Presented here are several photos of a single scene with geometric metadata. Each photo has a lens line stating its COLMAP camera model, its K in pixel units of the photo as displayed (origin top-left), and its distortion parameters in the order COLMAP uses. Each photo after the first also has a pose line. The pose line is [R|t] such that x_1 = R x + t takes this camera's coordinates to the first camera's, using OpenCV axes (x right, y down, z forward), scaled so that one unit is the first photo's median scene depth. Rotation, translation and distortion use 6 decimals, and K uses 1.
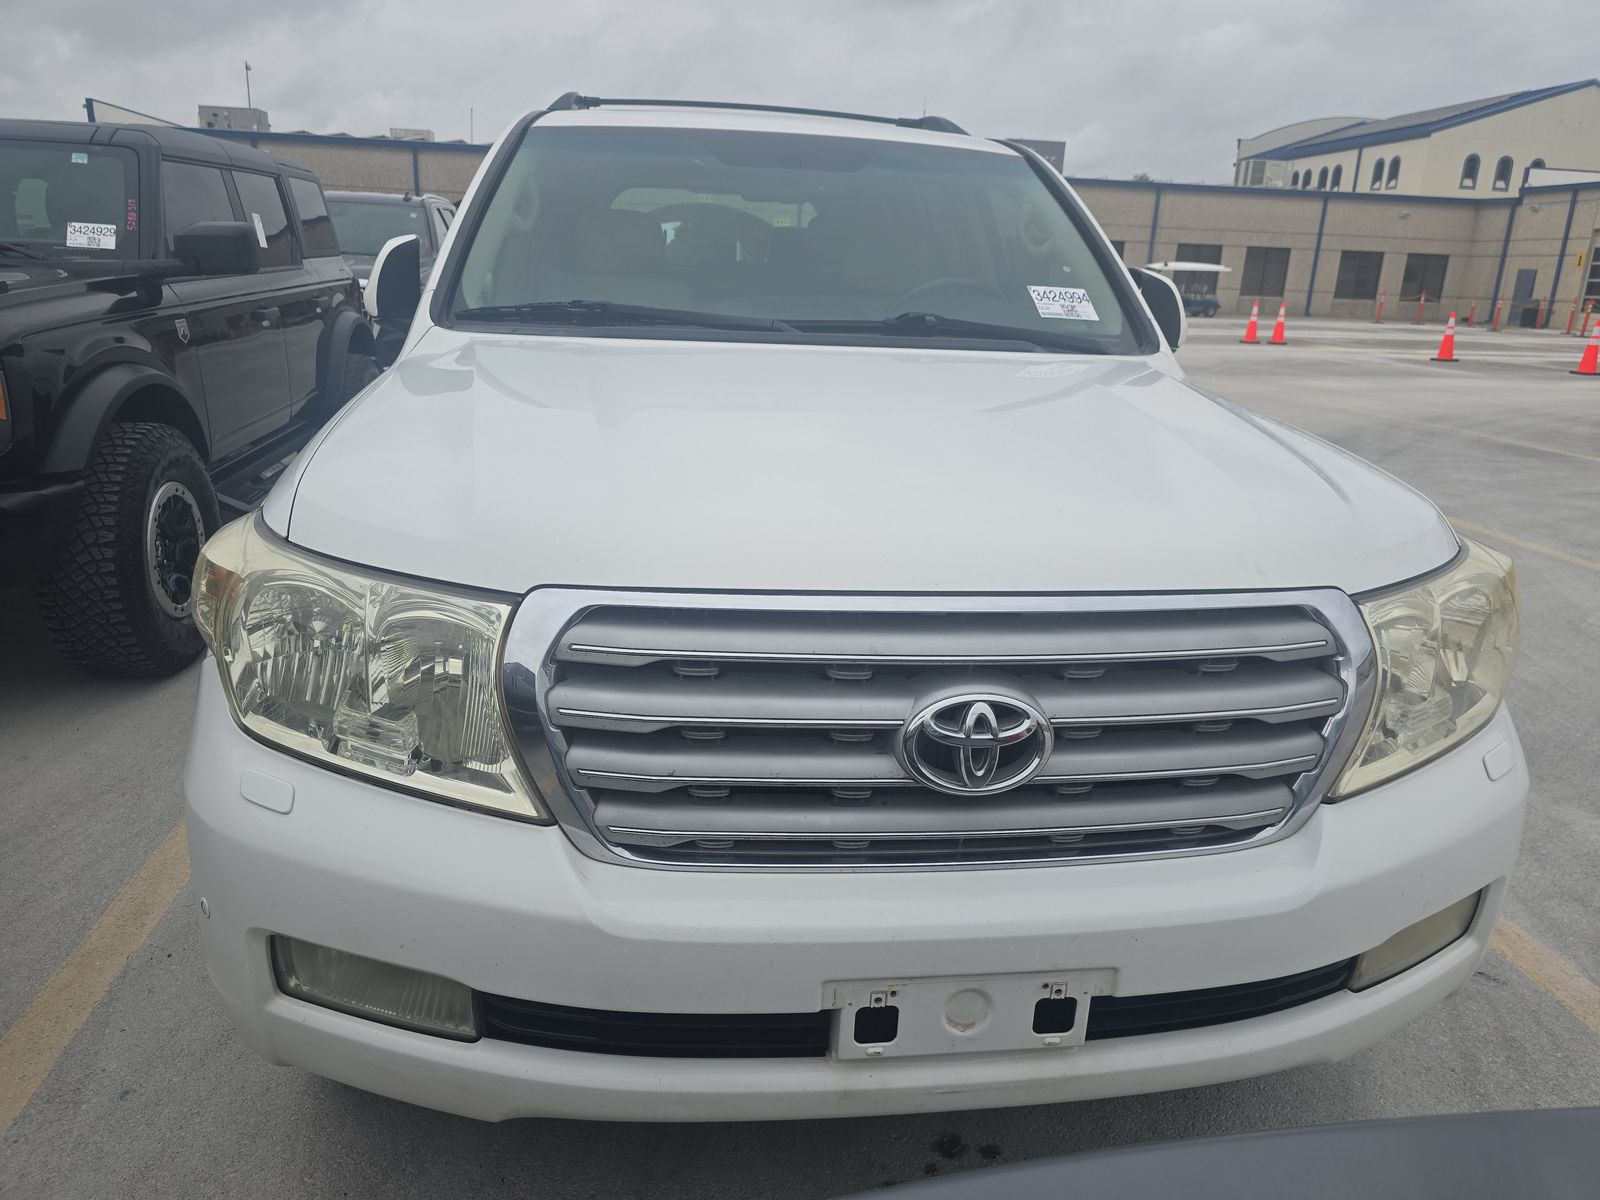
lens RADIAL K [[1081.3, 0, 812.4], [0, 1081.3, 600.5], [0, 0, 1]] dist [0.020896, -0.012325]
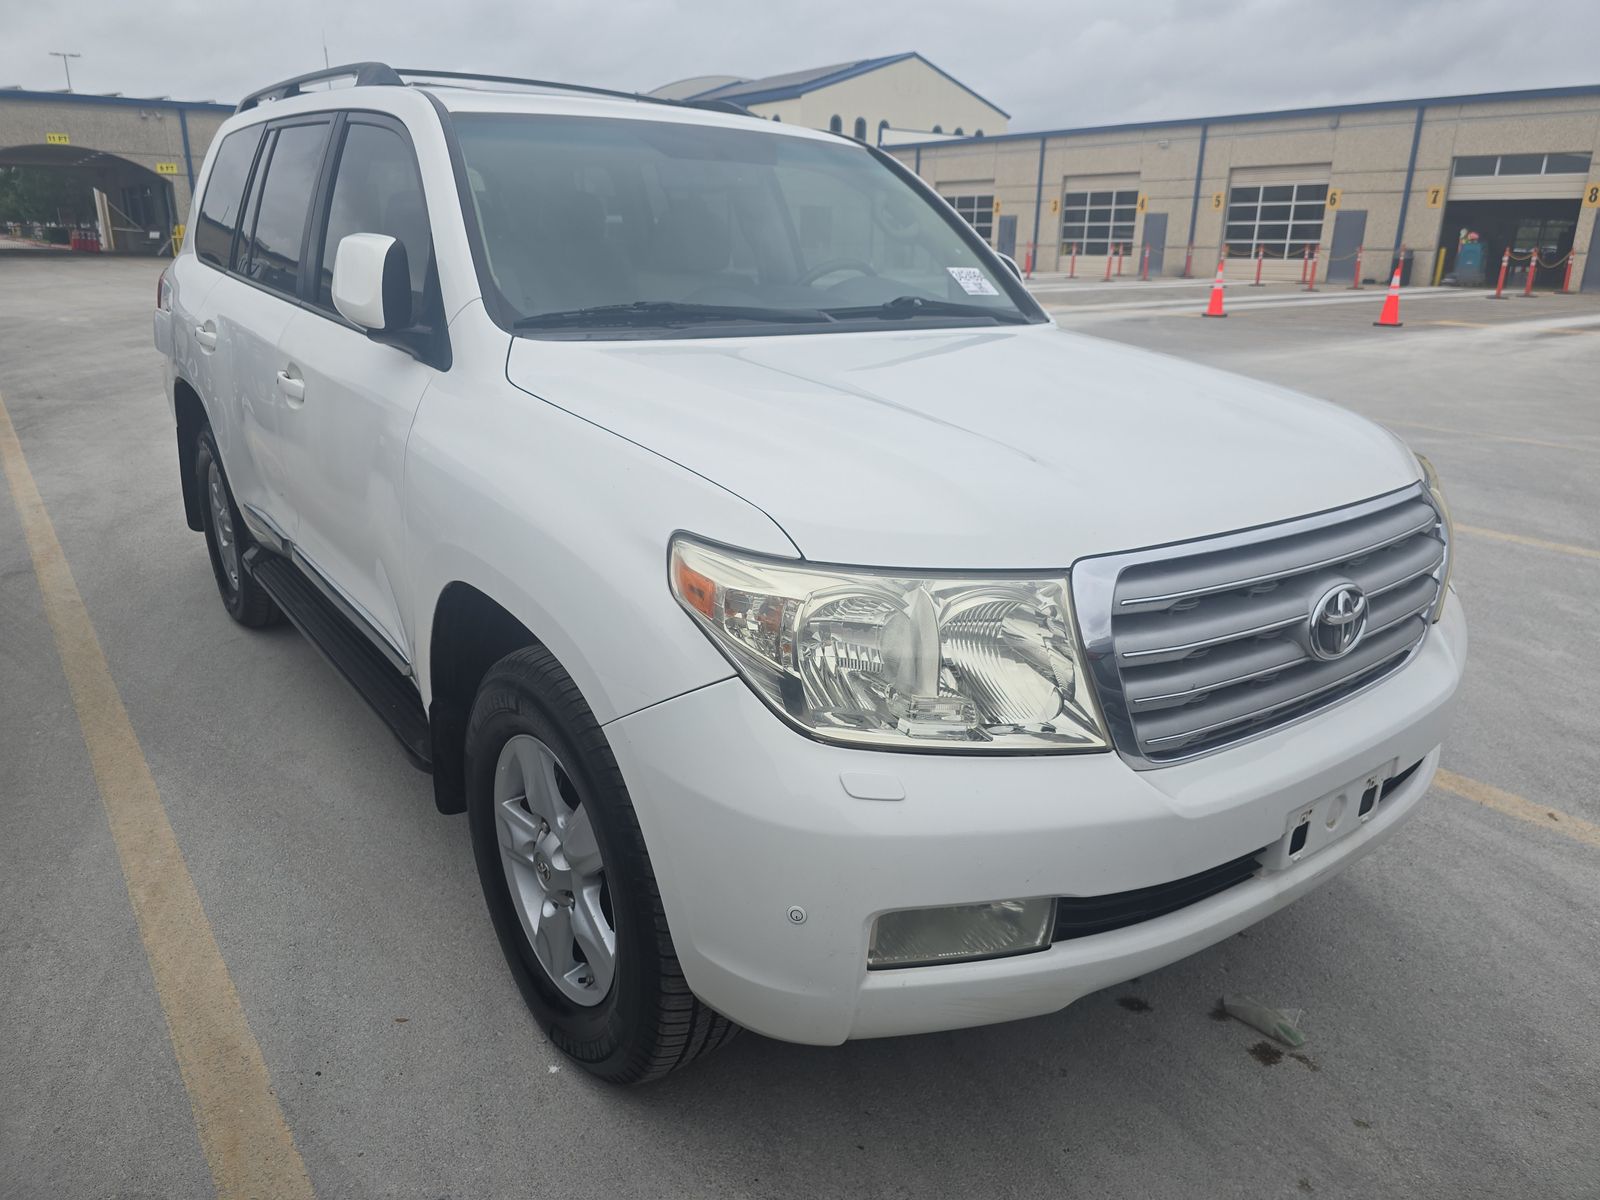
lens RADIAL K [[1081.3, 0, 801.6], [0, 1081.3, 606.8], [0, 0, 1]] dist [0.020896, -0.012325]
pose [[0.875299, -0.175691, 0.450539, -0.604969], [0.154204, 0.984436, 0.084305, -0.062168], [-0.458338, -0.004317, 0.888767, 0.041047]]
